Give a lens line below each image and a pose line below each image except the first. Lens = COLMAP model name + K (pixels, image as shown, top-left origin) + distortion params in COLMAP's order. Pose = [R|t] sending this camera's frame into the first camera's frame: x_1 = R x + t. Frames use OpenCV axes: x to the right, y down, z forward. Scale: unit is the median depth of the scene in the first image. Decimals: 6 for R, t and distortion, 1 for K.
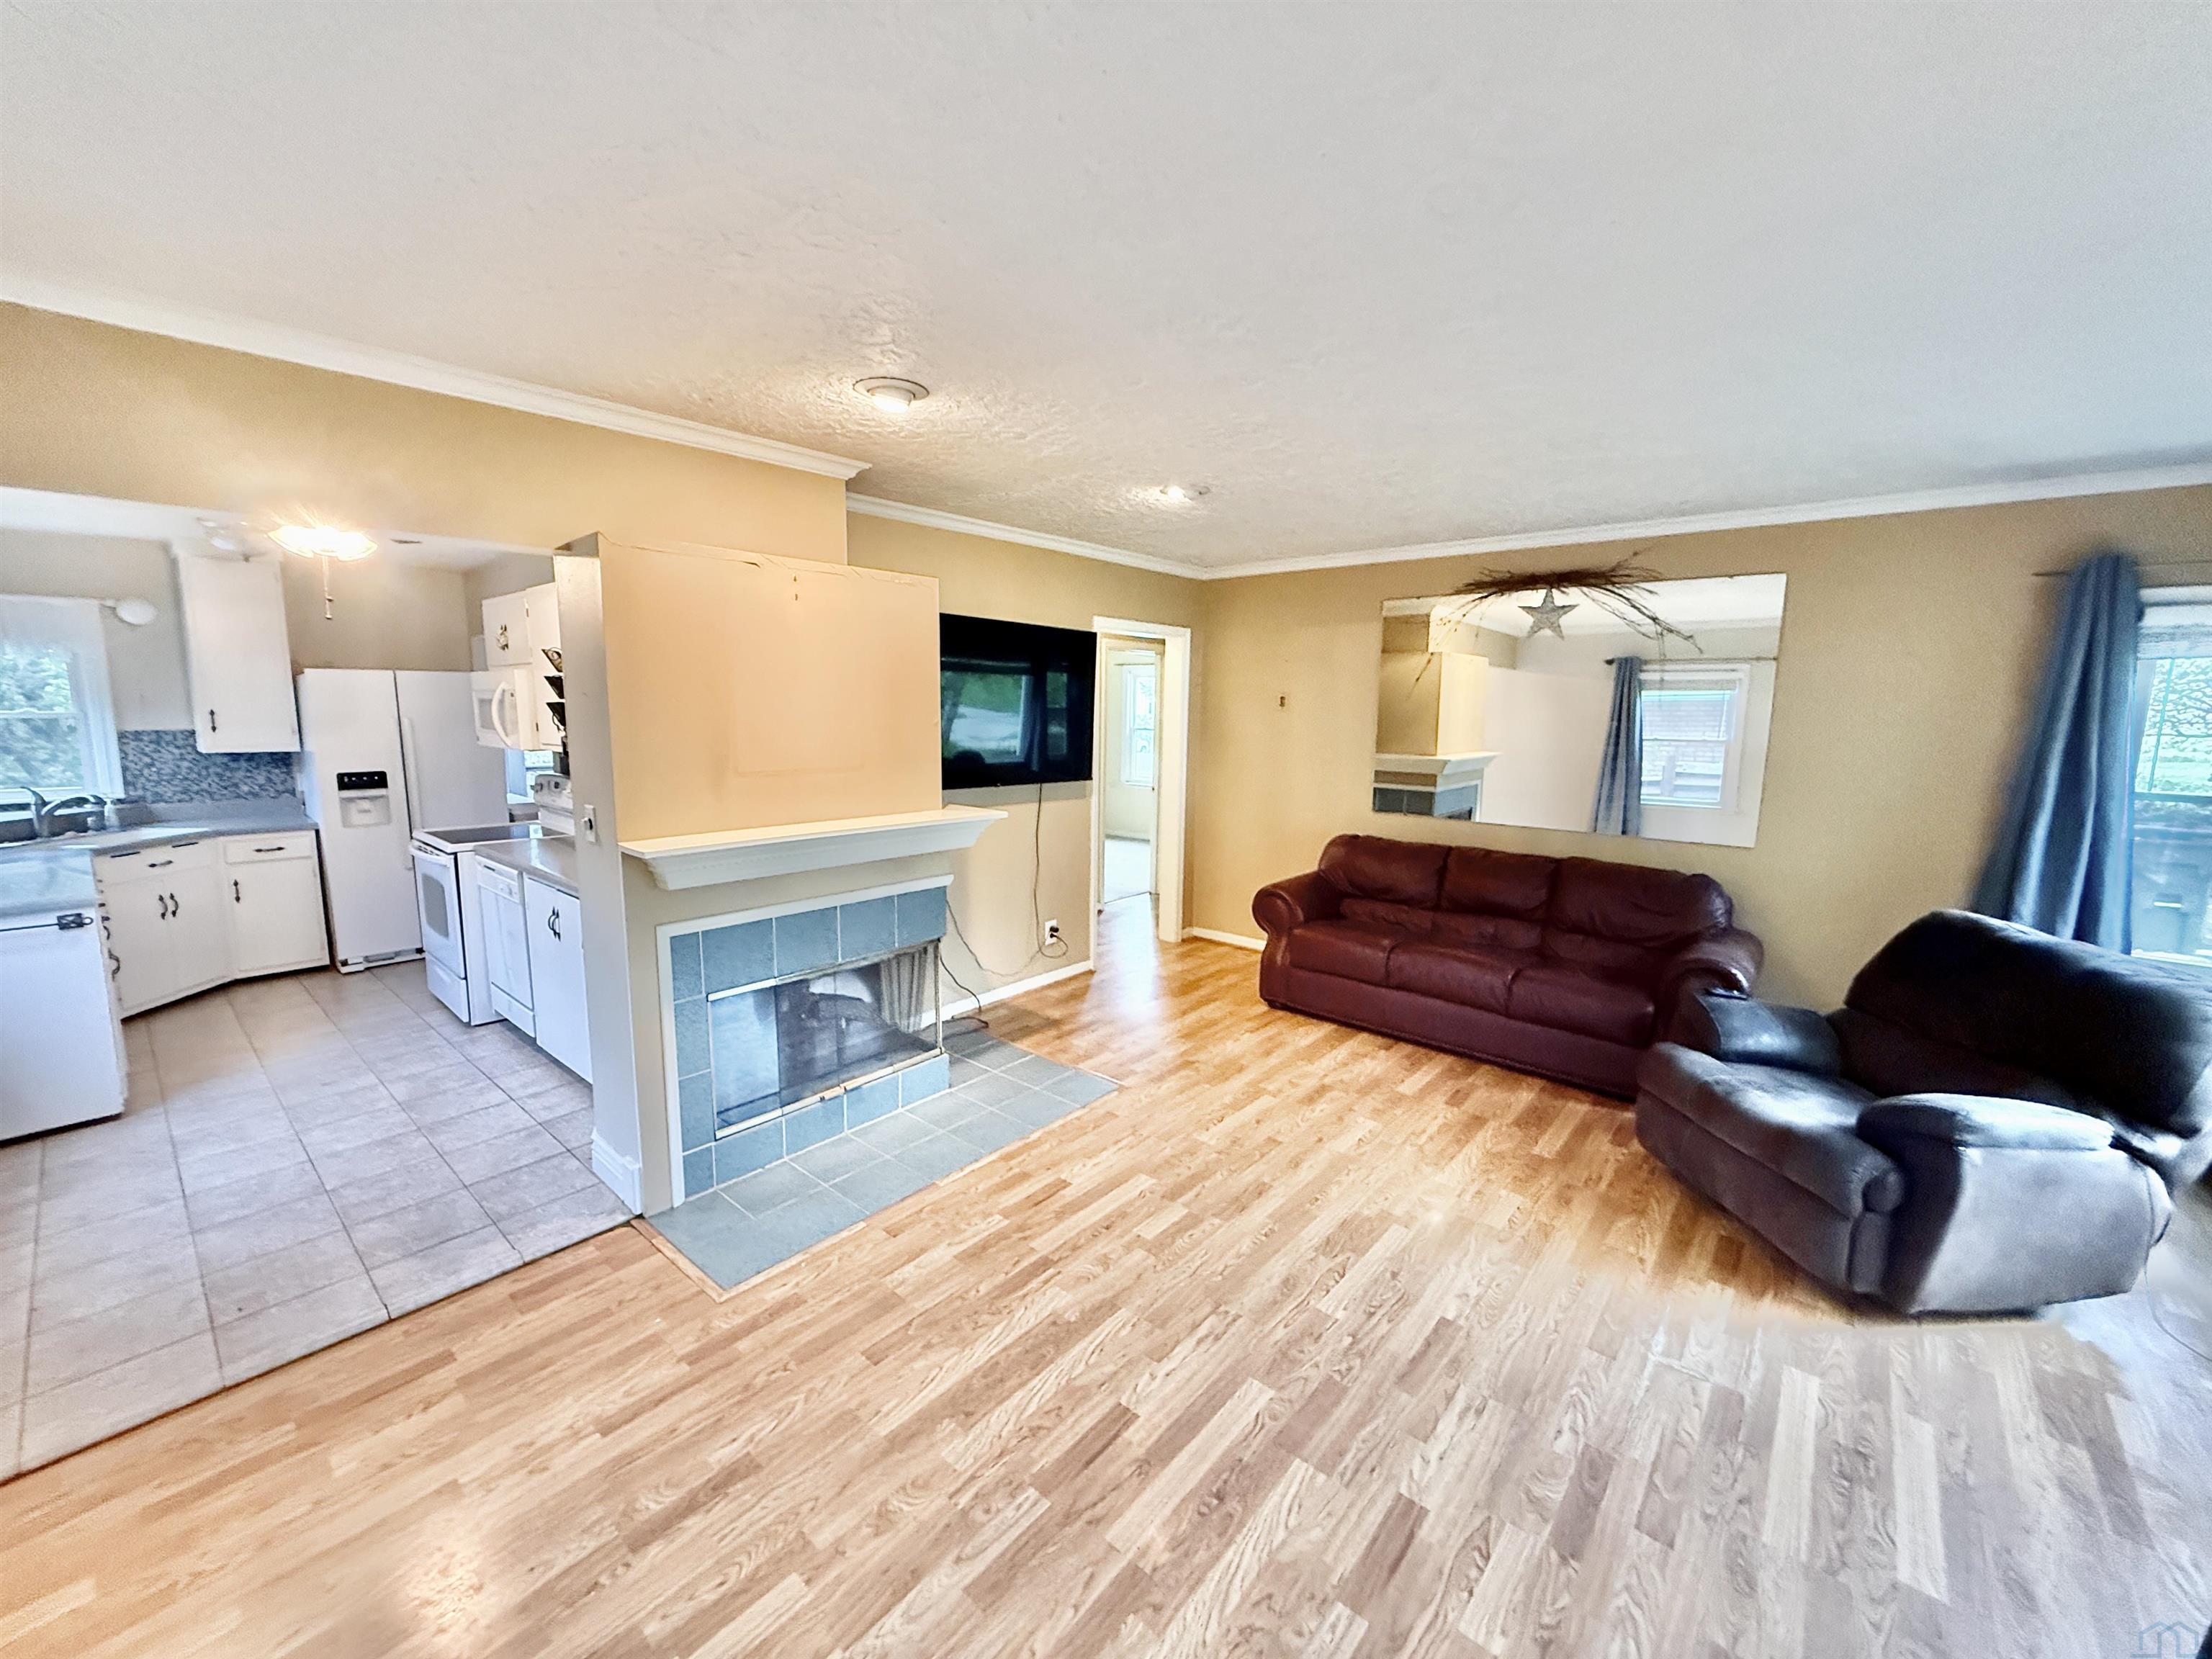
lens RADIAL K [[879.7, 0, 1094.0], [0, 879.7, 831.0], [0, 0, 1]] dist [0.001599, 0.000099]
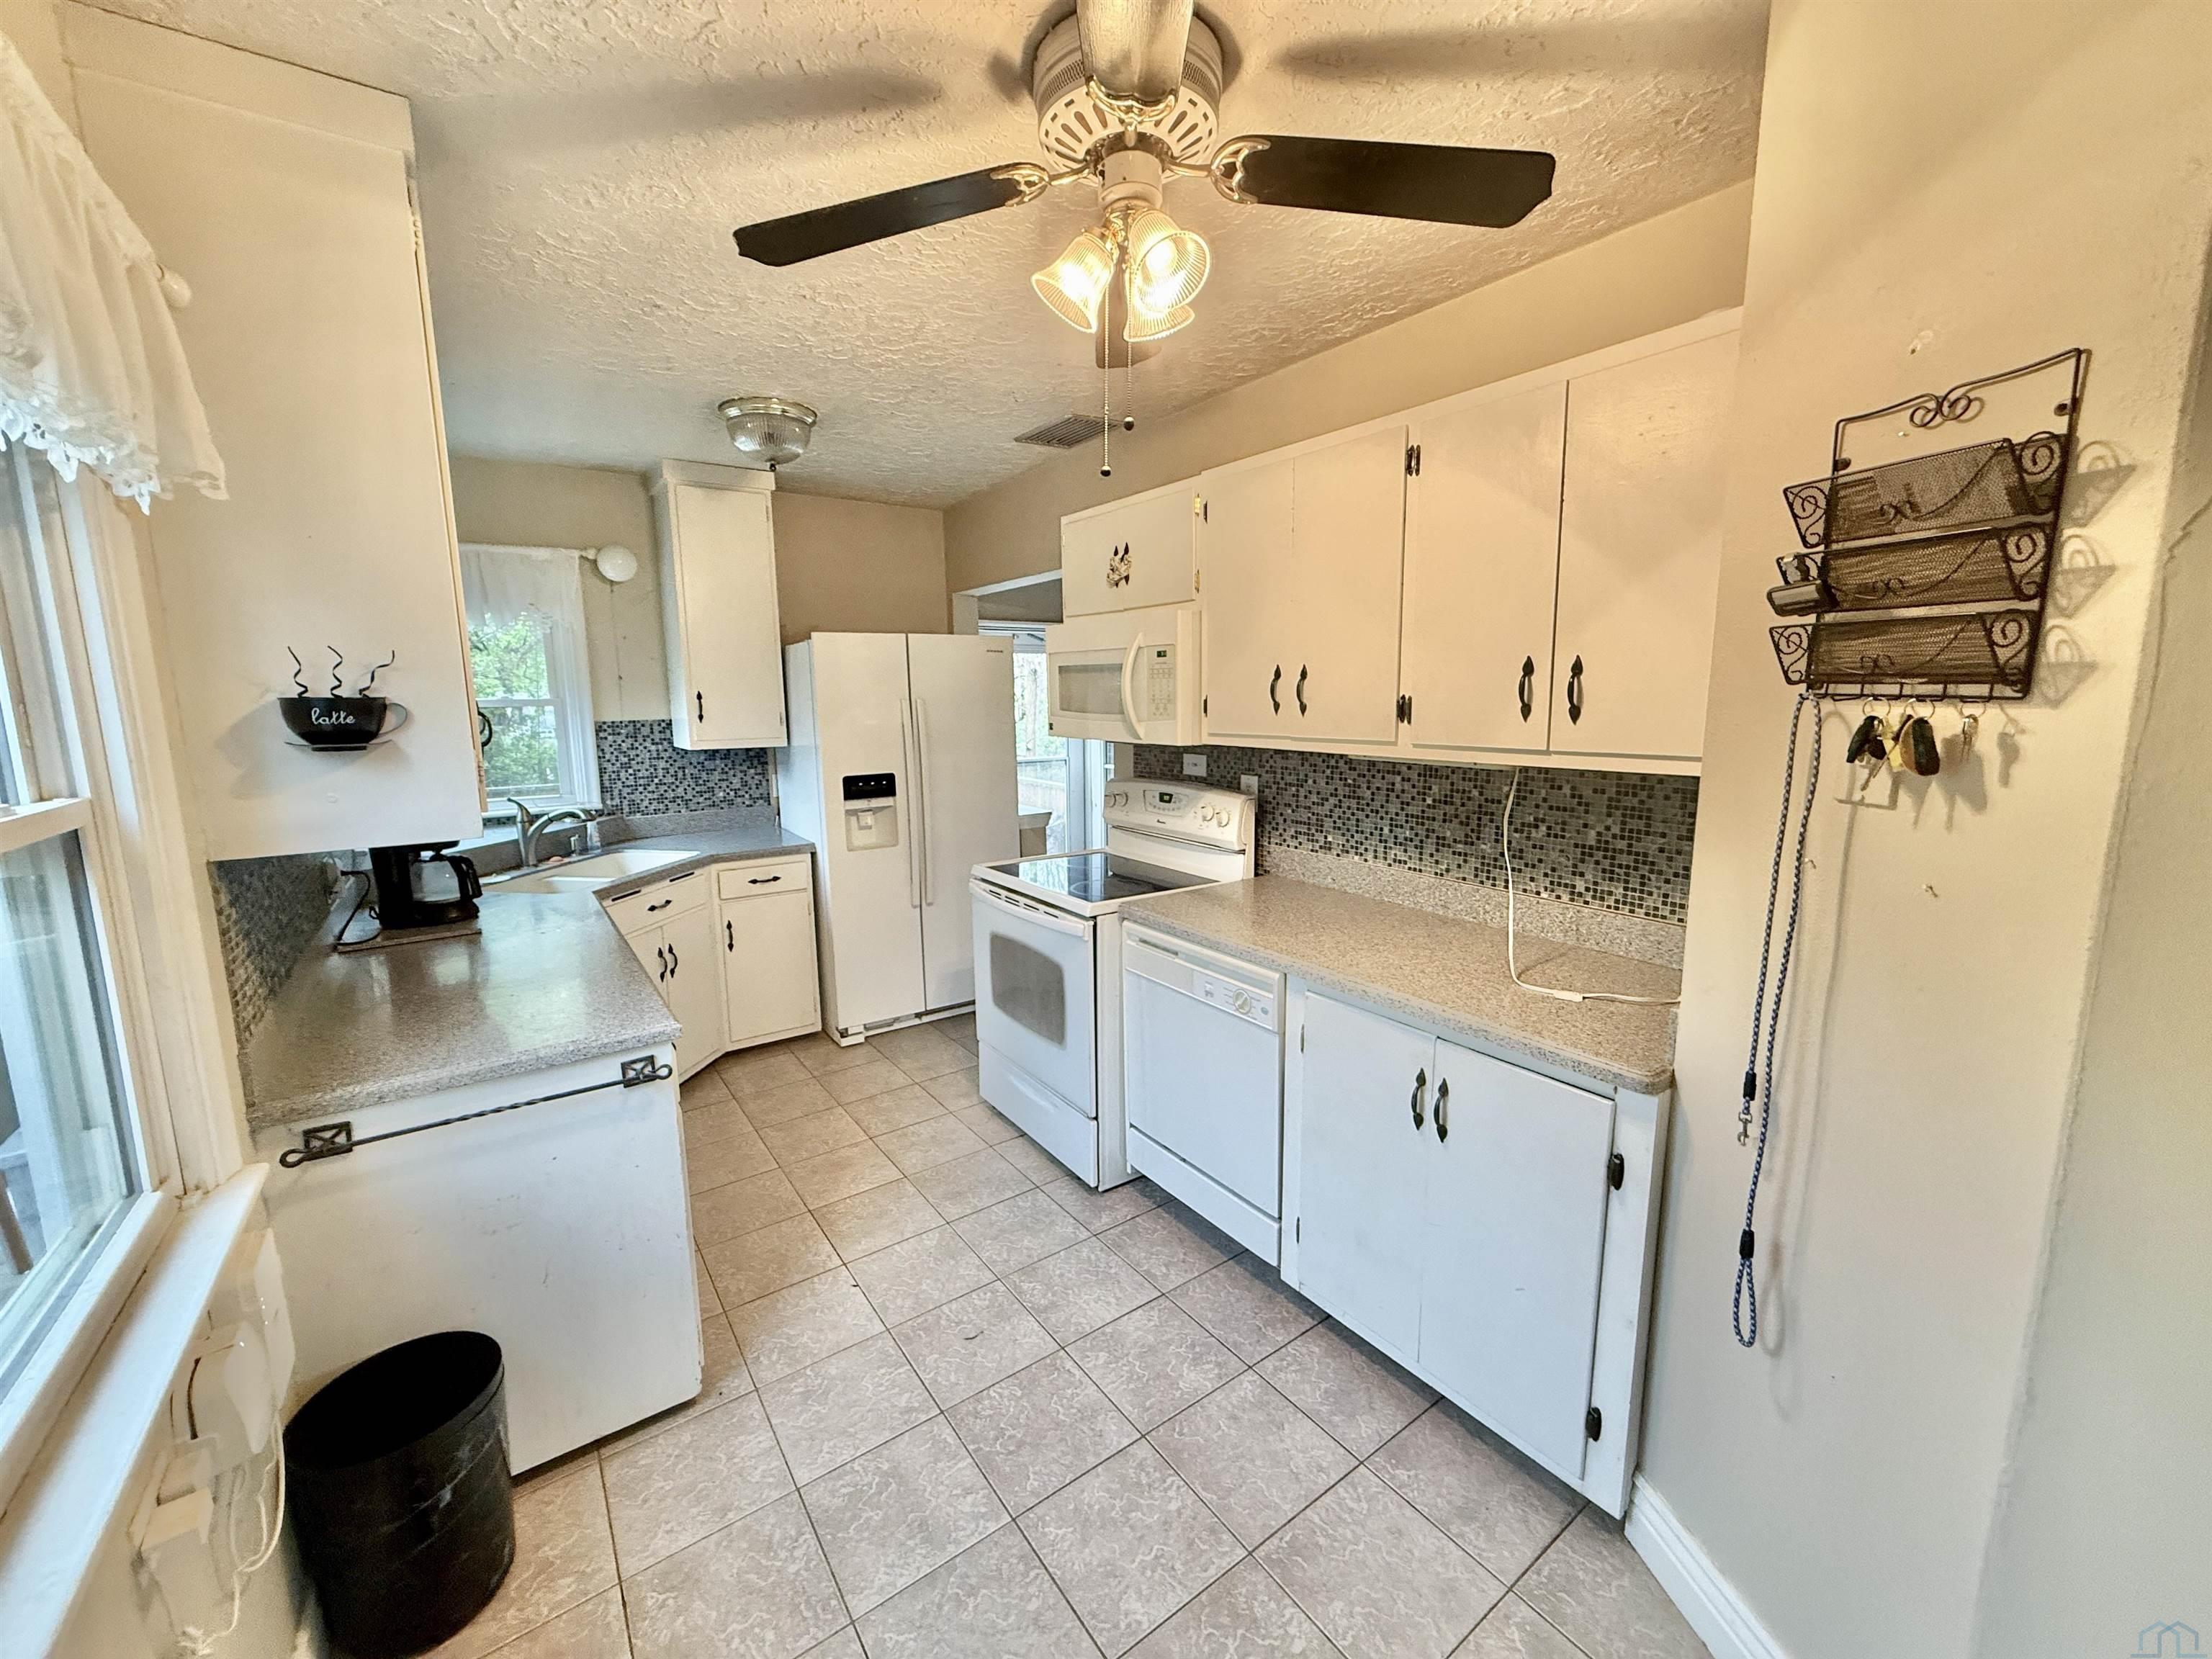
lens RADIAL K [[879.7, 0, 1098.5], [0, 879.7, 834.4], [0, 0, 1]] dist [0.001599, 0.000099]
pose [[0.970471, 0.018231, -0.240530, -0.481471], [-0.013366, 0.999672, 0.021844, -0.036870], [0.240849, -0.017985, 0.970396, 0.346905]]
